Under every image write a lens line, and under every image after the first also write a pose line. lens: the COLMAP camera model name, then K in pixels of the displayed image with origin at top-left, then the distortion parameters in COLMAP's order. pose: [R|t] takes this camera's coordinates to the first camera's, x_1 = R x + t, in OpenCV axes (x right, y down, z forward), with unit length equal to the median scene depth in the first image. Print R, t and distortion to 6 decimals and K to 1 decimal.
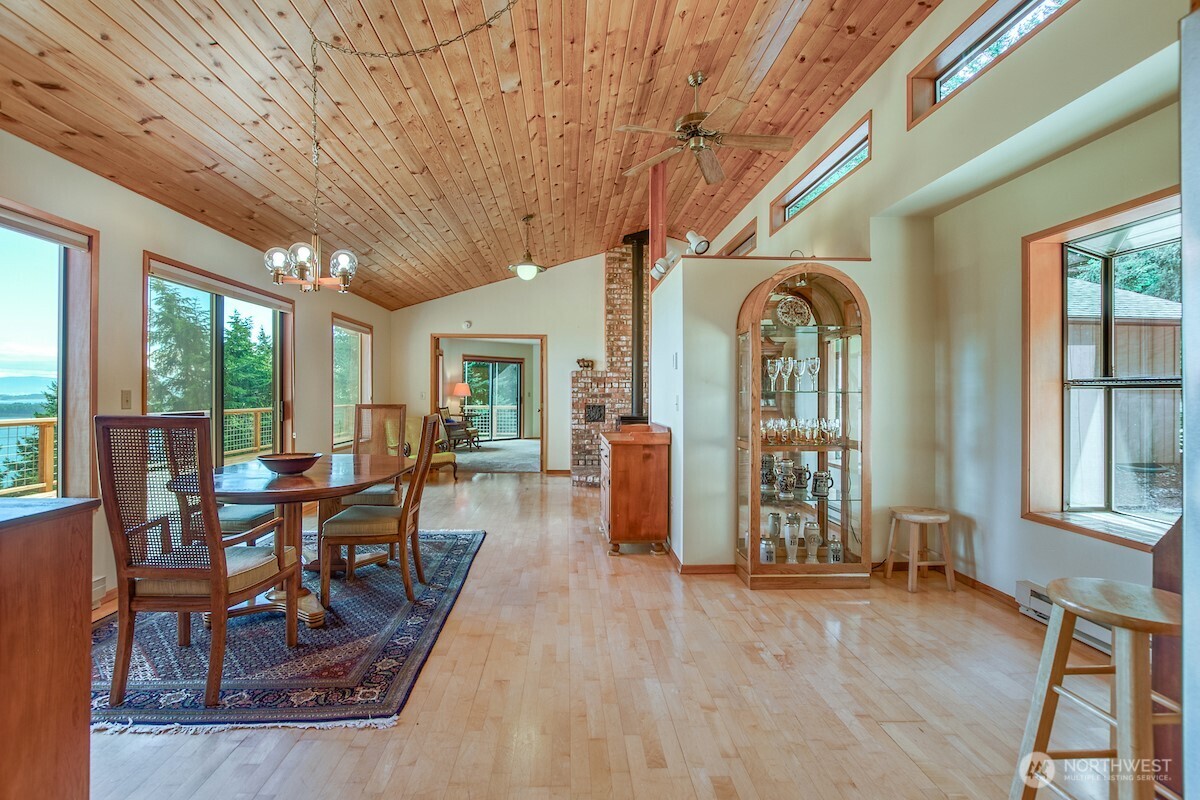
lens RADIAL K [[525.0, 0, 593.8], [0, 525.0, 392.8], [0, 0, 1]] dist [-0.017320, 0.000008]
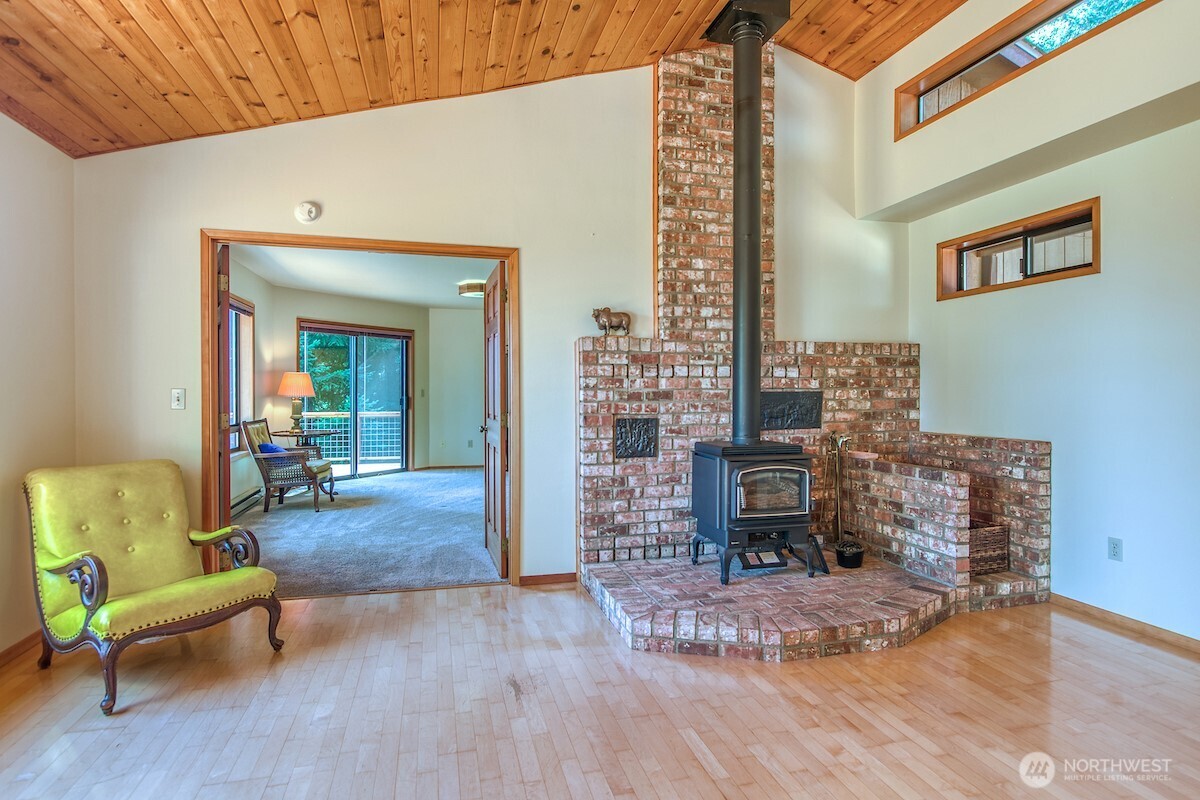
lens RADIAL K [[586.5, 0, 600.0], [0, 586.5, 400.0], [0, 0, 1]] dist [-0.015649, 0.000015]
pose [[0.973562, -0.004840, 0.228371, -0.134026], [0.001303, 0.999877, 0.015635, 0.001239], [-0.228419, -0.014924, 0.973449, 0.544169]]
